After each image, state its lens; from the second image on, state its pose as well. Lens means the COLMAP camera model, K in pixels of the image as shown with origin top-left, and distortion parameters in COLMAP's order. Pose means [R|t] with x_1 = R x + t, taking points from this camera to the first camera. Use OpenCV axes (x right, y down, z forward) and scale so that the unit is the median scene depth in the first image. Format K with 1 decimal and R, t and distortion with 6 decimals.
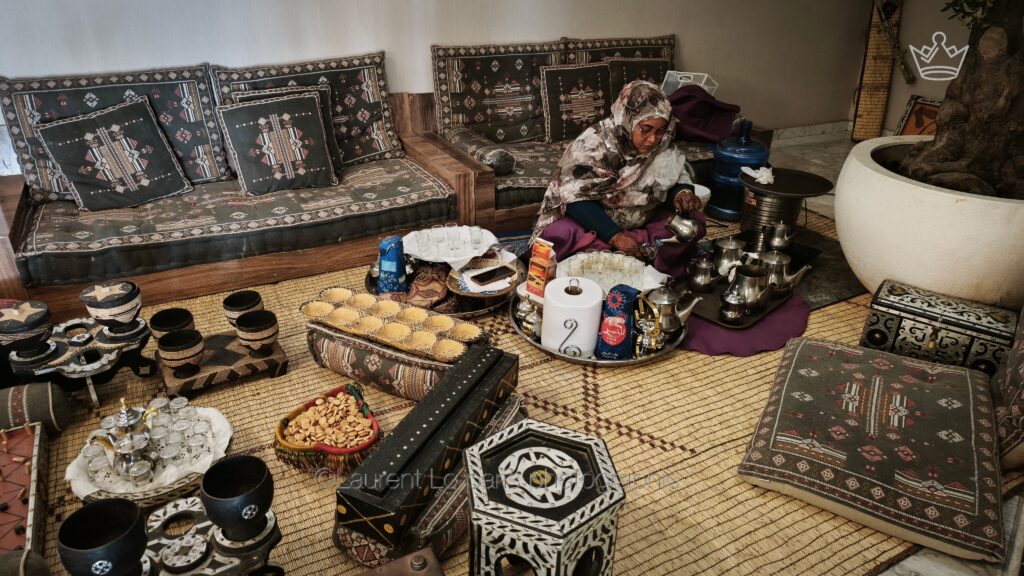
lens RADIAL K [[681.2, 0, 511.5], [0, 681.2, 288.8], [0, 0, 1]] dist [0.032134, -0.004383]
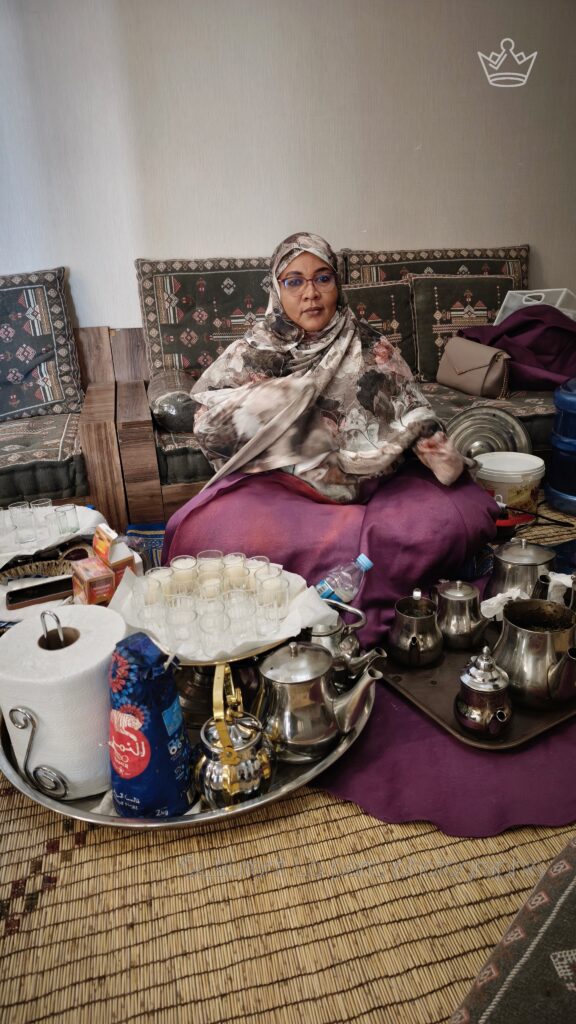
lens RADIAL K [[681.2, 0, 288.1], [0, 681.2, 511.1], [0, 0, 1]] dist [0.032134, -0.004383]
pose [[0.966628, 0.027344, -0.254722, 0.227548], [-0.056861, 0.992387, -0.109247, -0.026375], [0.249795, 0.120085, 0.960824, 0.386664]]
